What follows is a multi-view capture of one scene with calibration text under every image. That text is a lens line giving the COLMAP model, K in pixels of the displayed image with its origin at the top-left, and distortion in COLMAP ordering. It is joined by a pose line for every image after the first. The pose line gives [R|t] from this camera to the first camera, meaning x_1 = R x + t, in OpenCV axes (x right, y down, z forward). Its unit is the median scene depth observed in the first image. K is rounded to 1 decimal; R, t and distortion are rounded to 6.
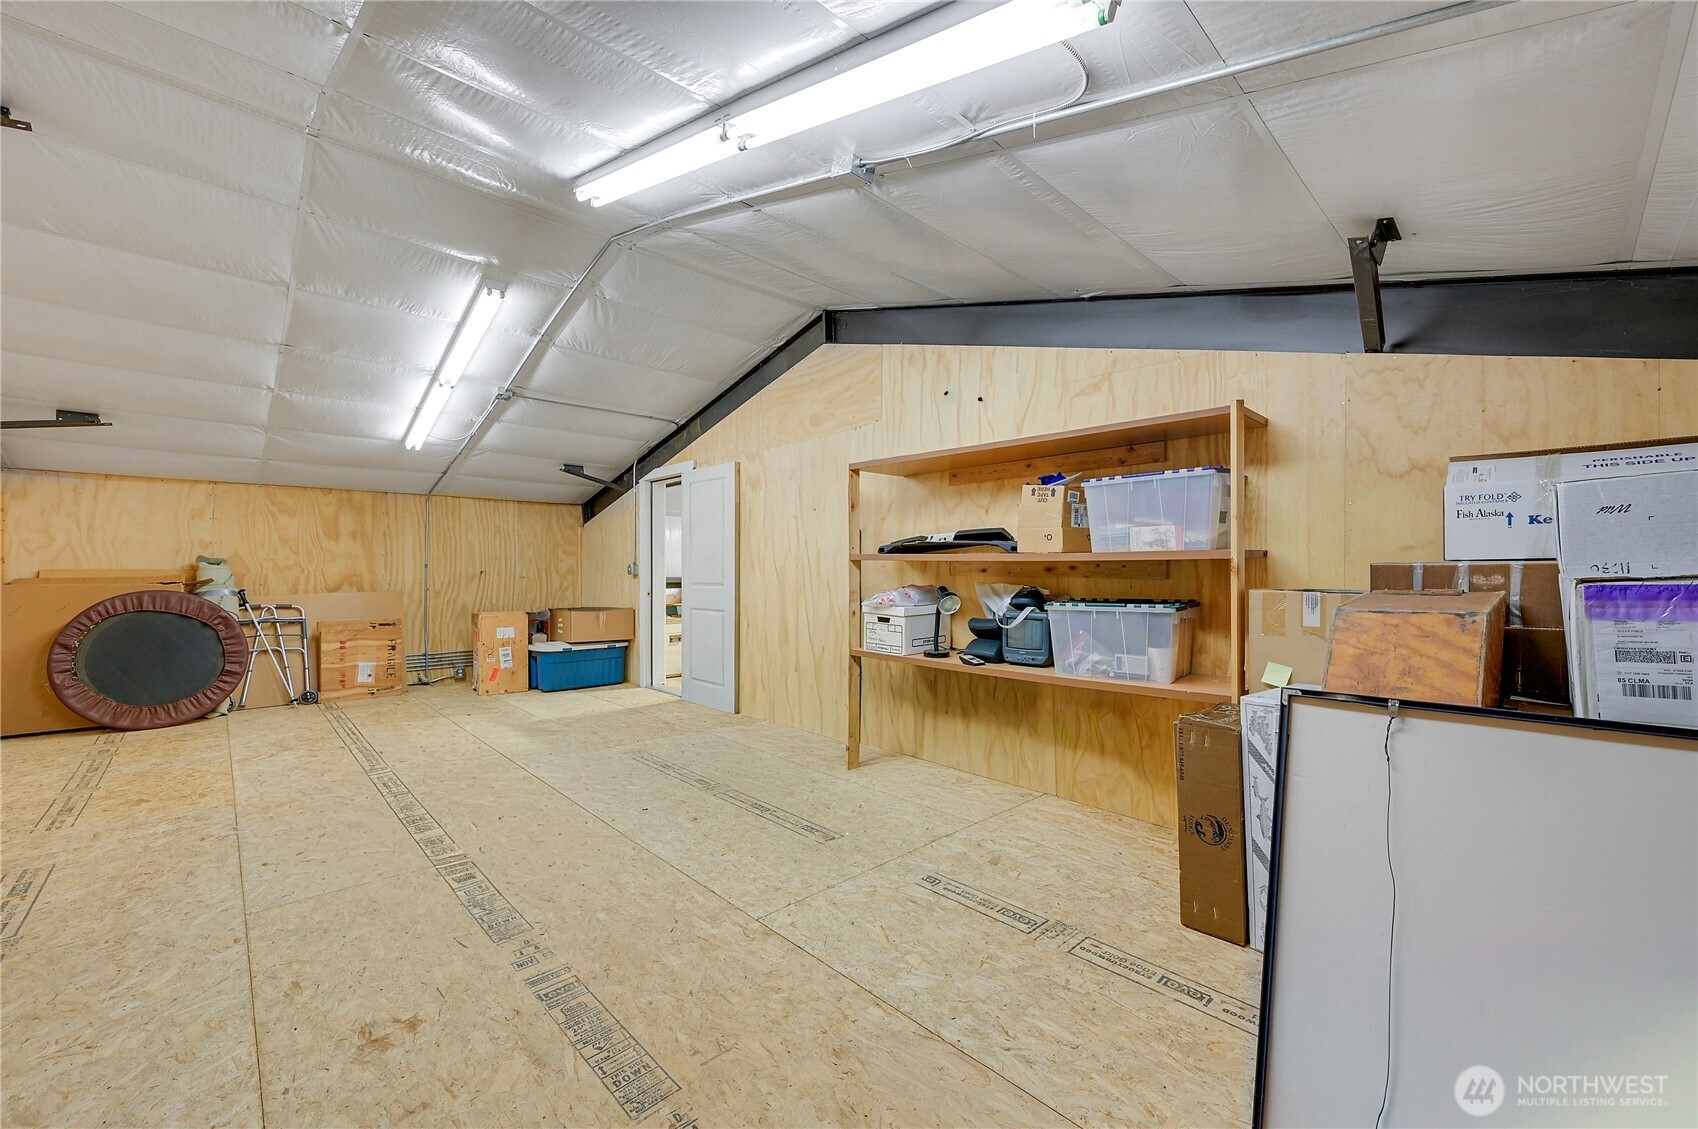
lens RADIAL K [[666.6, 0, 854.4], [0, 666.6, 557.2], [0, 0, 1]] dist [-0.002978, 0.000003]
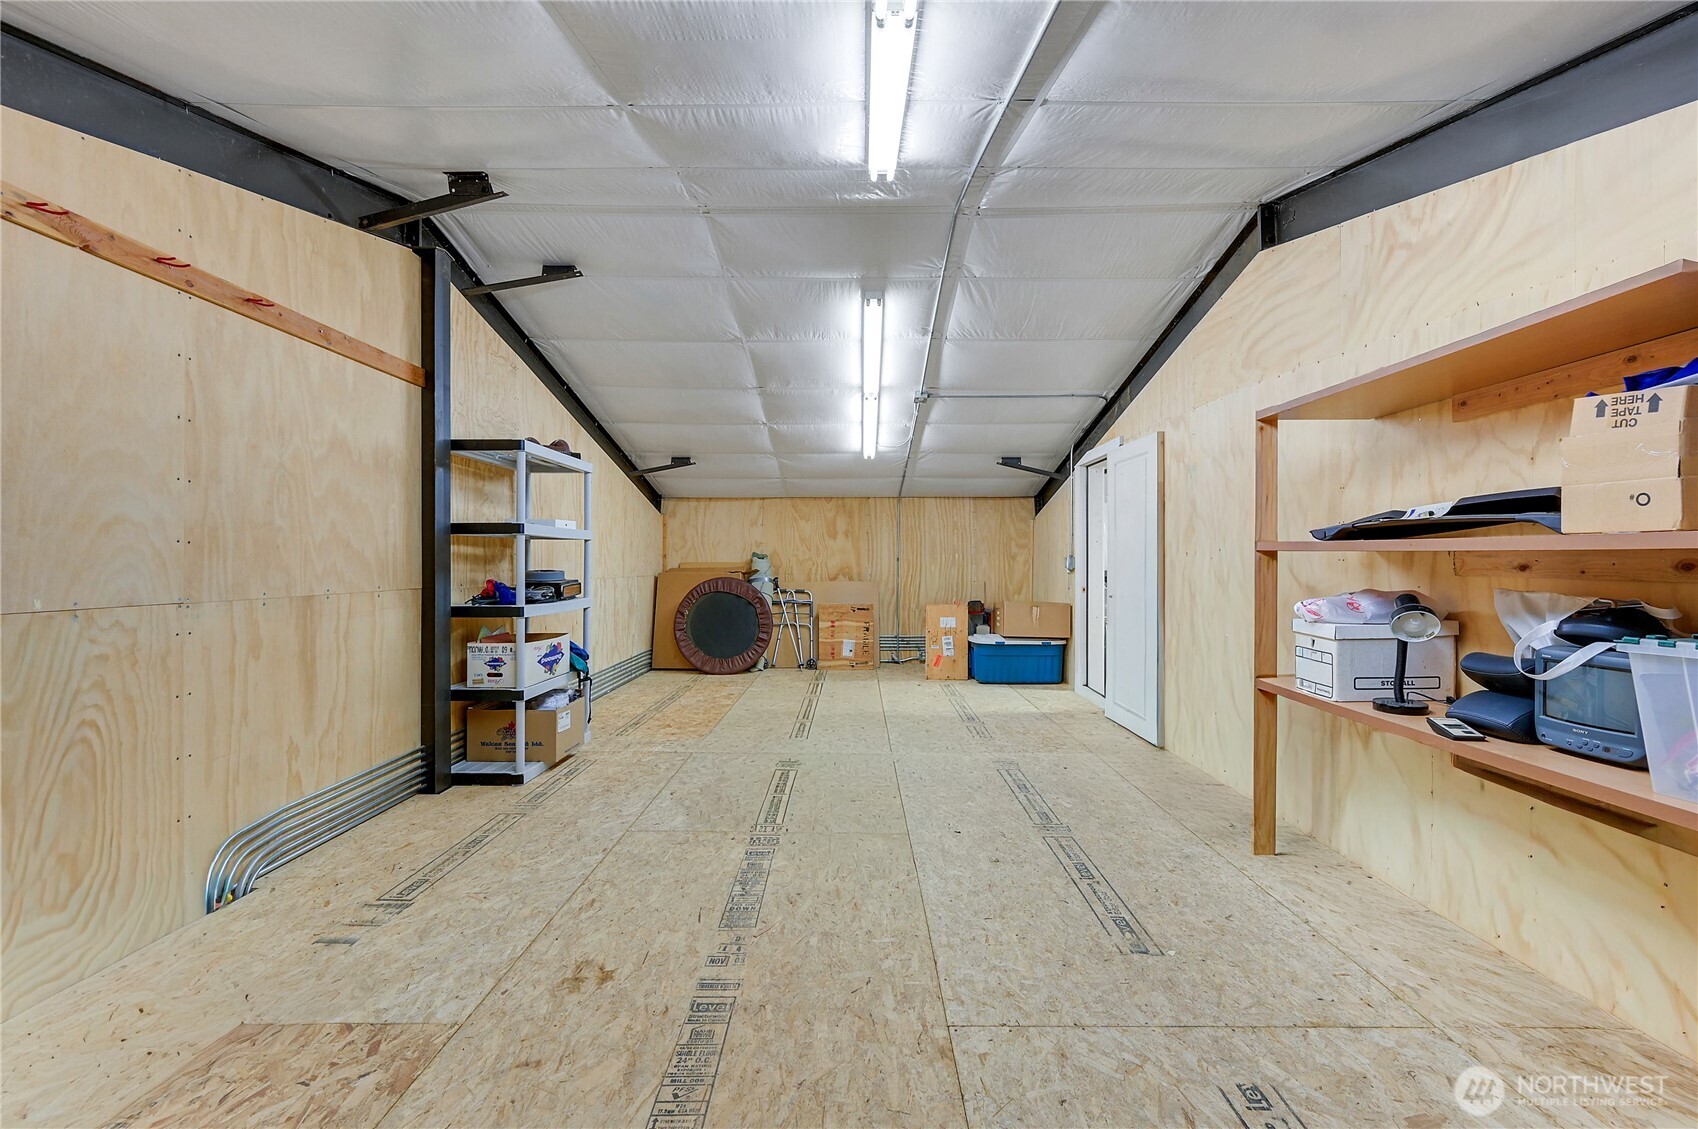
lens RADIAL K [[666.6, 0, 854.4], [0, 666.6, 557.2], [0, 0, 1]] dist [-0.002978, 0.000003]
pose [[0.718198, -0.003834, -0.695828, 0.146407], [0.011828, 0.999908, 0.006700, 0.000862], [0.695738, -0.013042, 0.718177, 0.183182]]
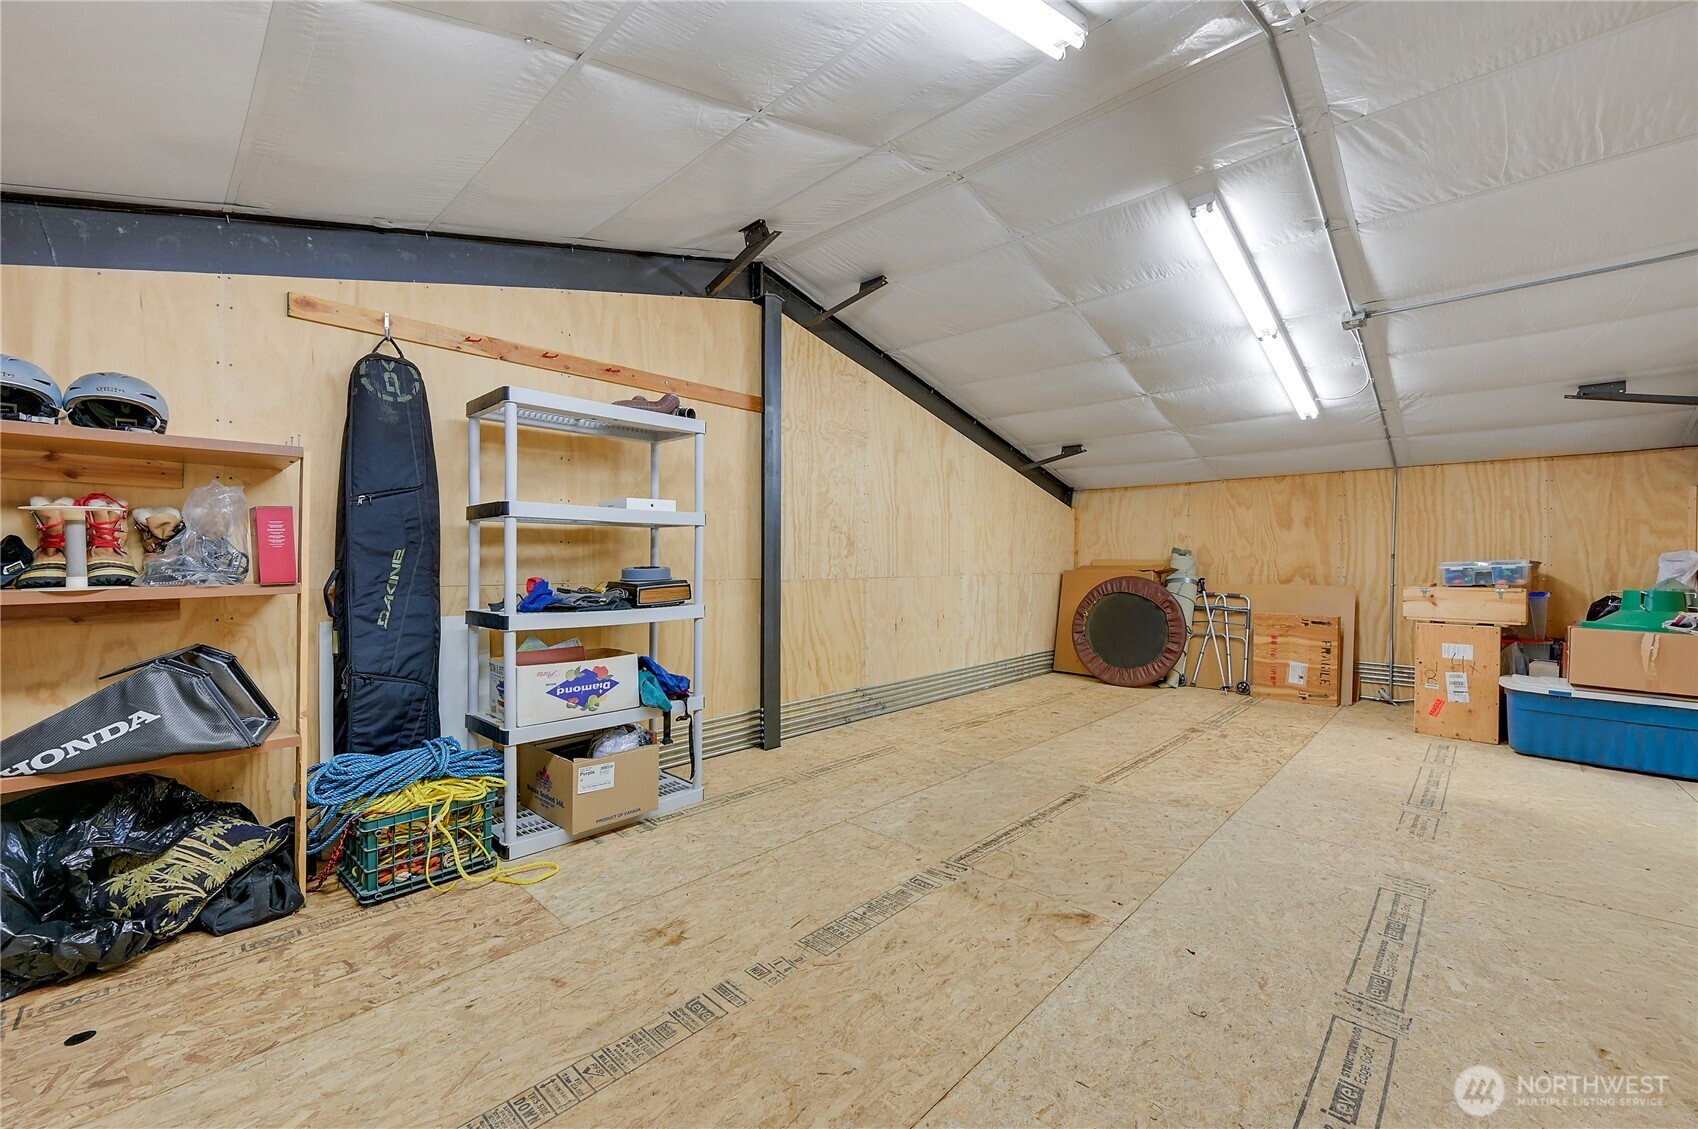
lens RADIAL K [[675.2, 0, 863.4], [0, 675.2, 556.3], [0, 0, 1]] dist [-0.001967, -0.000159]
pose [[0.050243, -0.003549, -0.998731, 0.201185], [0.014581, 0.999890, -0.002820, 0.009183], [0.998631, -0.014421, 0.050289, 0.467347]]
